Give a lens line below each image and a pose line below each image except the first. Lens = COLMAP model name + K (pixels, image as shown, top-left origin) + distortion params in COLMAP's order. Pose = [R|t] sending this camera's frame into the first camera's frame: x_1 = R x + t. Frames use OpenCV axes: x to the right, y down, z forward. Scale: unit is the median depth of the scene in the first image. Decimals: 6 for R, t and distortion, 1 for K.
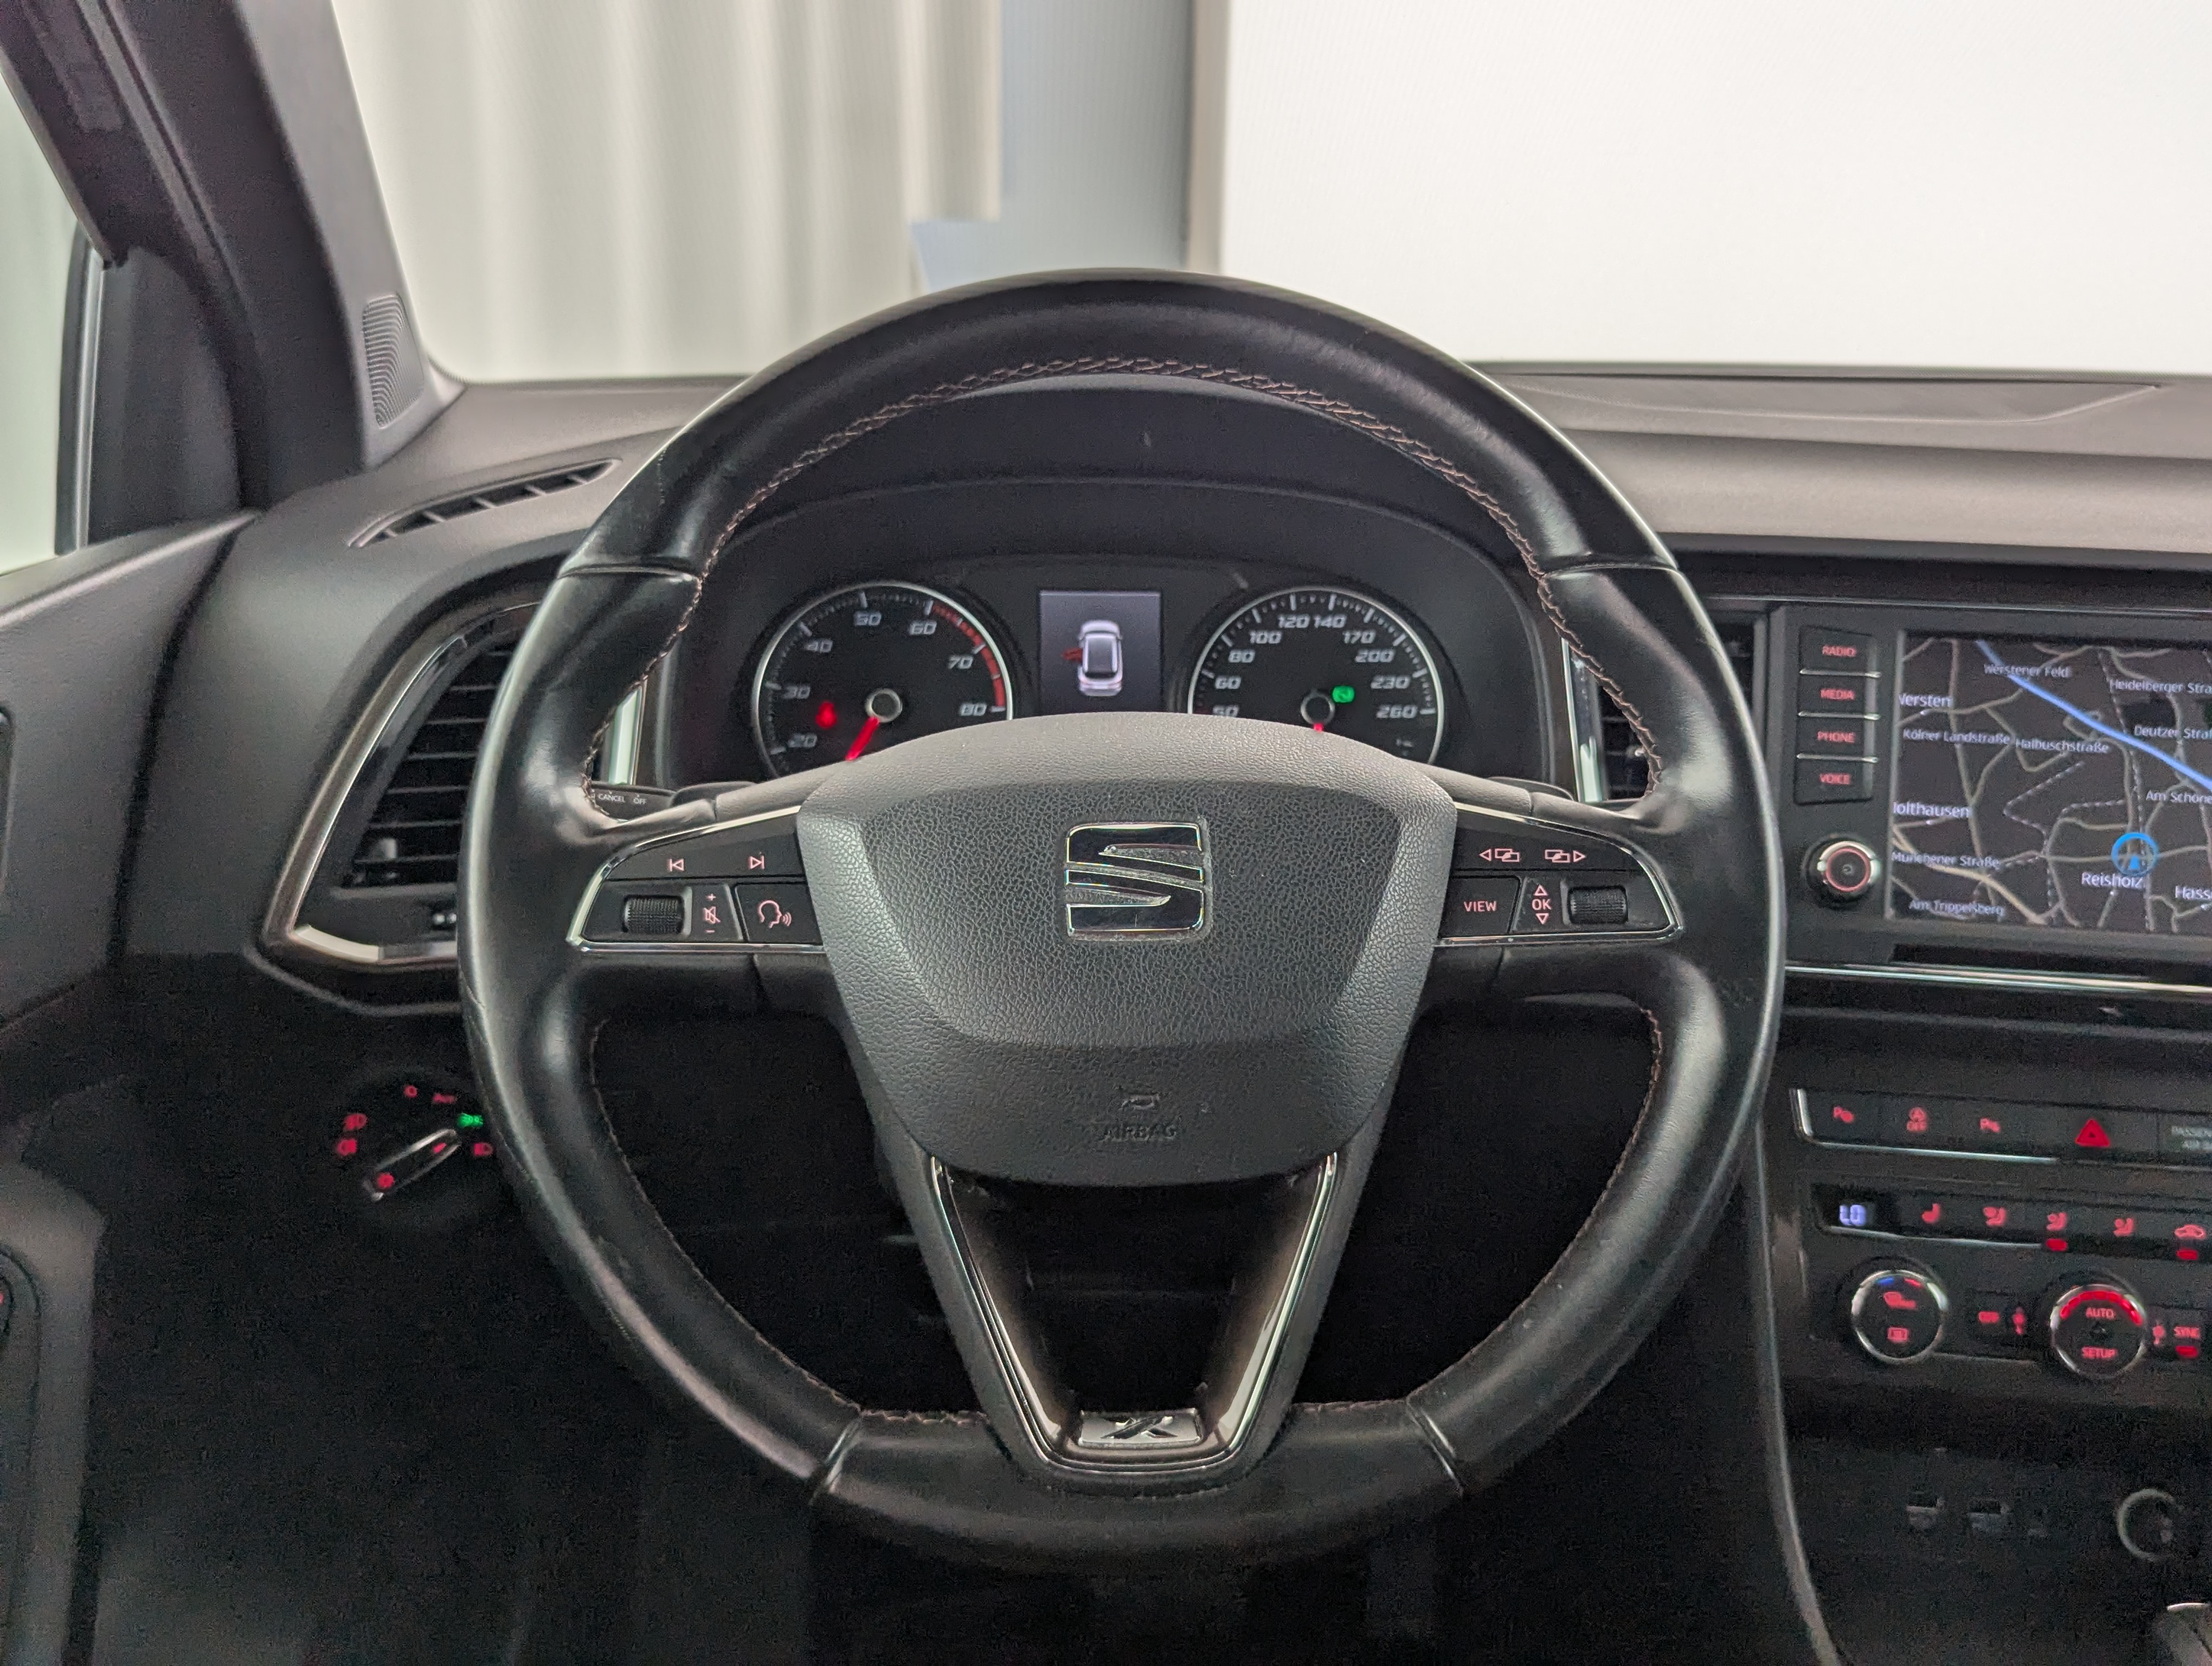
lens RADIAL K [[2143.1, 0, 1114.7], [0, 2143.1, 837.7], [0, 0, 1]] dist [0.020536, 0.000000]
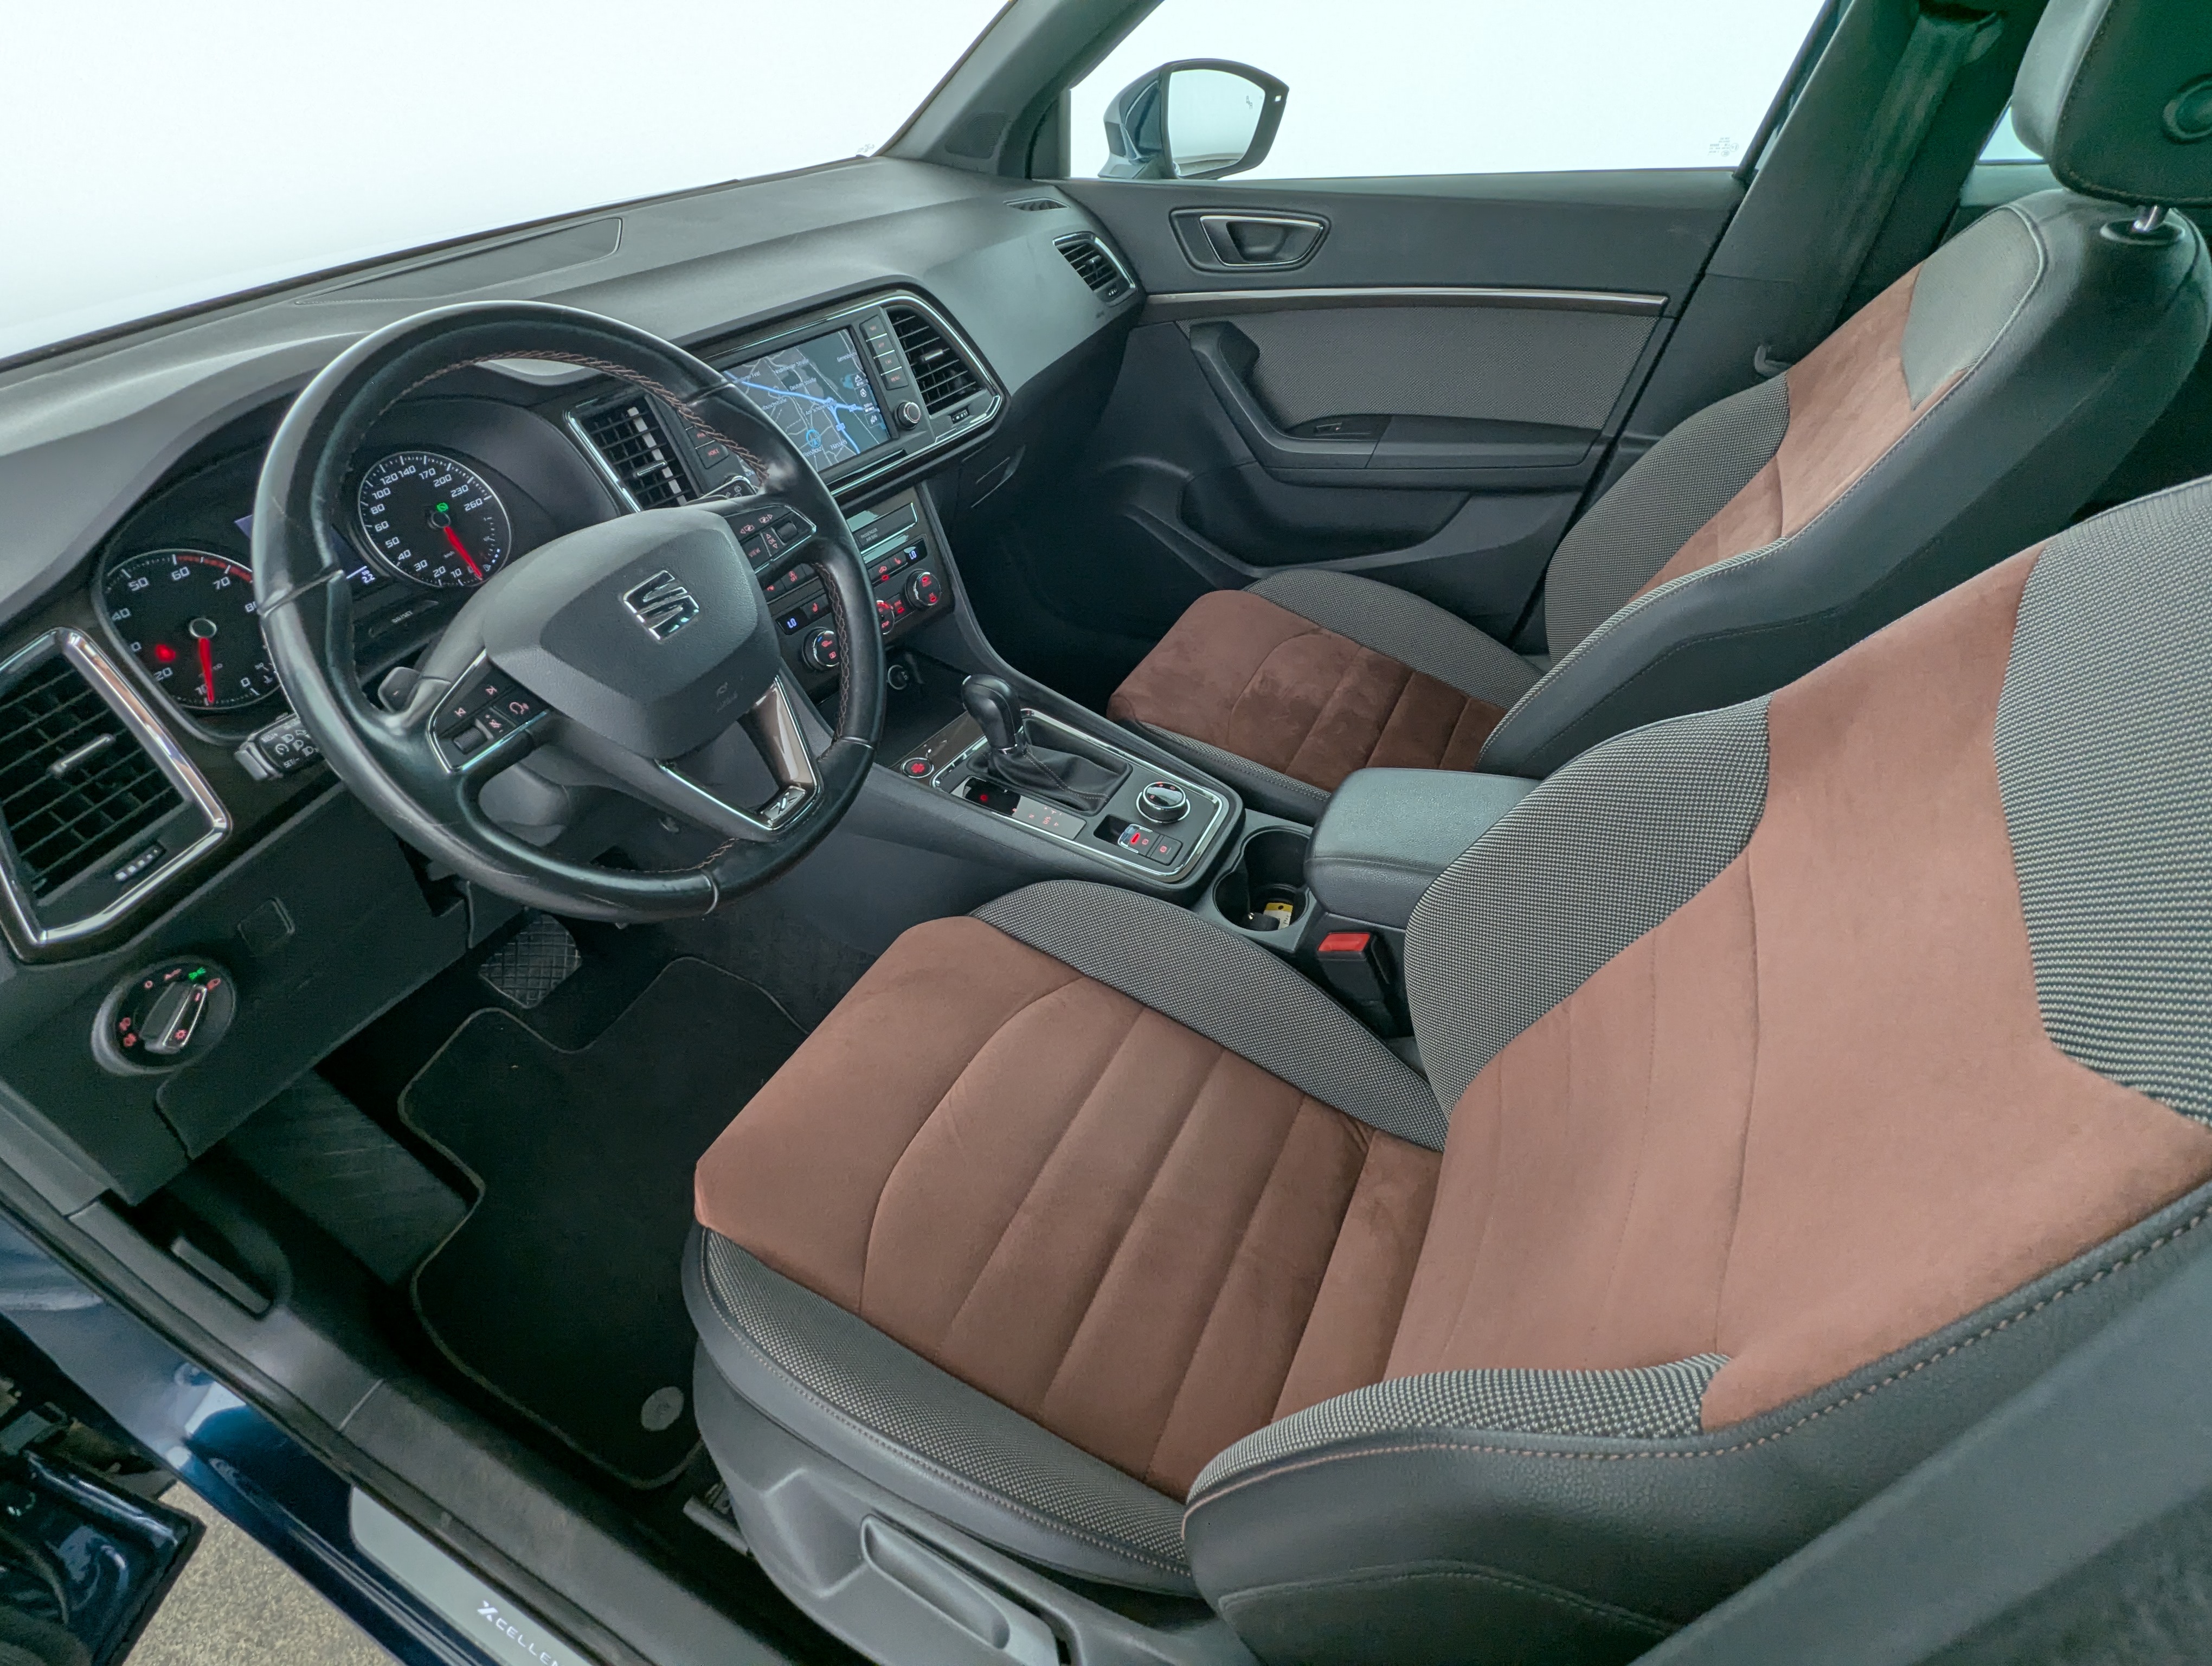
lens RADIAL K [[1052.2, 0, 1103.6], [0, 1052.2, 837.9], [0, 0, 1]] dist [-0.001704, 0.001123]
pose [[0.473201, -0.601190, 0.643934, -0.436838], [0.316522, 0.798167, 0.512585, -0.141774], [-0.822128, -0.038736, 0.567983, 0.000989]]
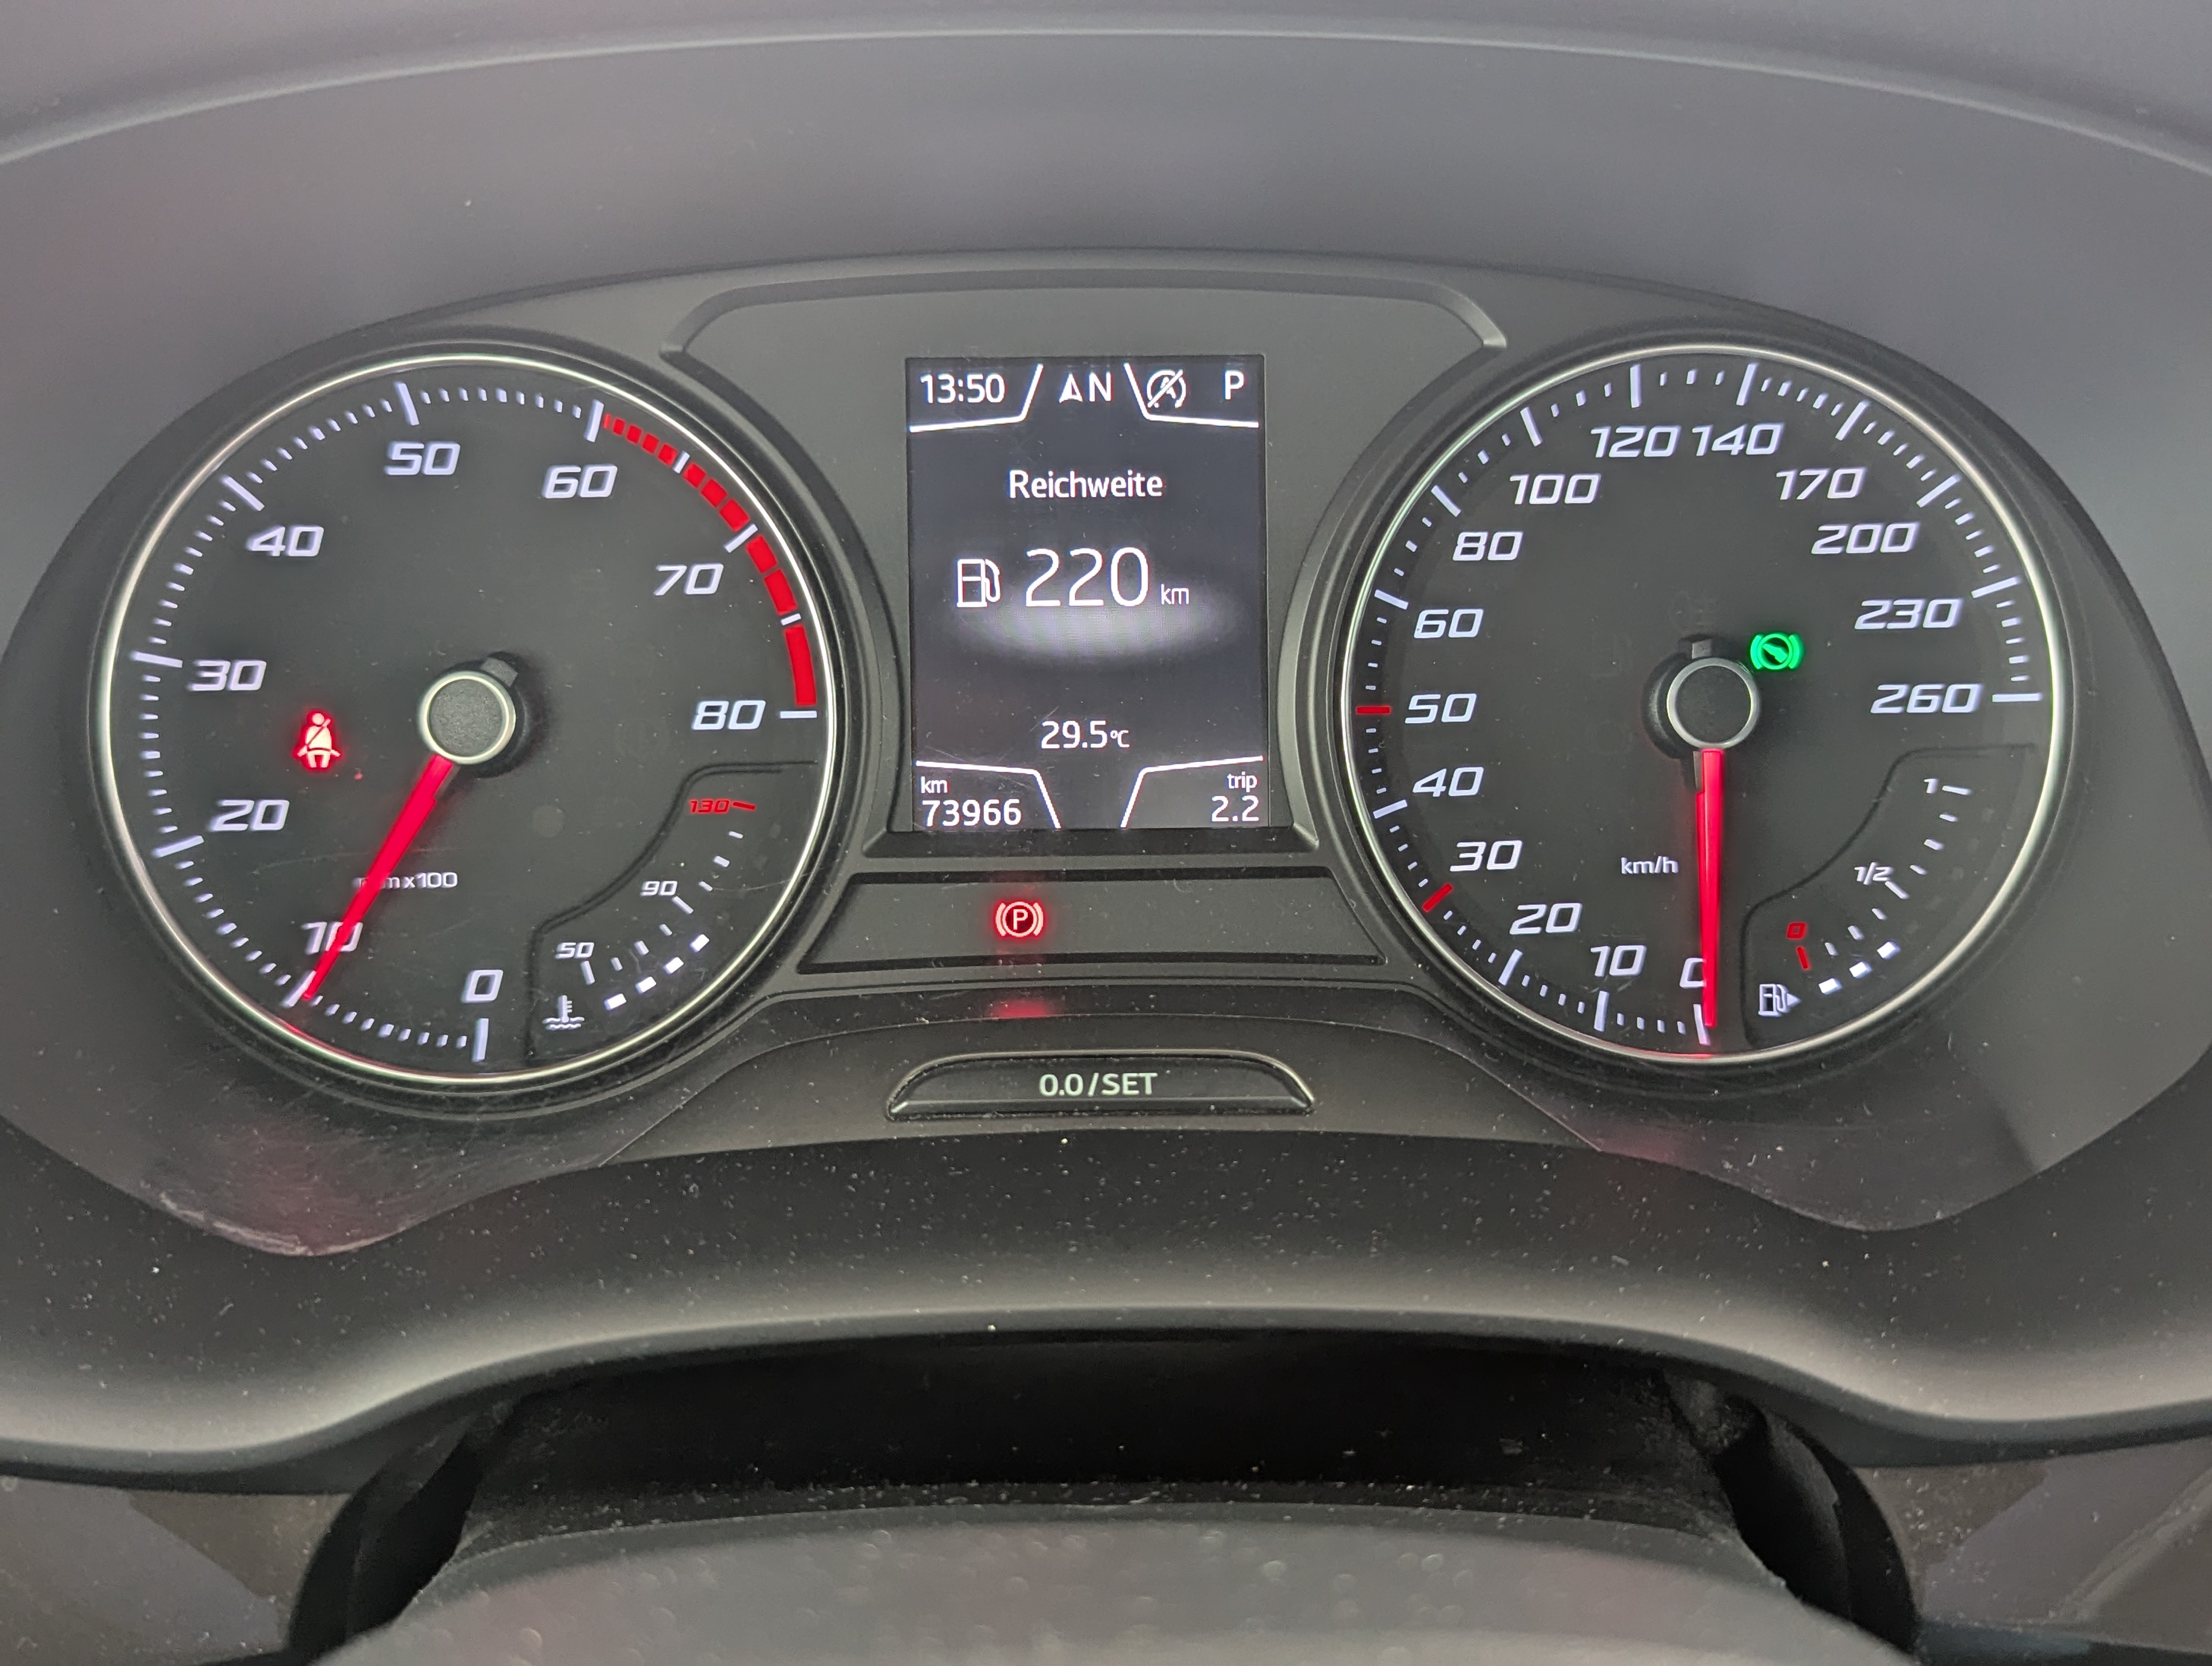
lens RADIAL K [[2143.1, 0, 1103.9], [0, 2143.1, 837.5], [0, 0, 1]] dist [0.020536, 0.000000]
pose [[0.999639, -0.010905, -0.024565, 0.004589], [0.014716, 0.986890, 0.160722, -0.109074], [0.022491, -0.161026, 0.986694, 0.735609]]
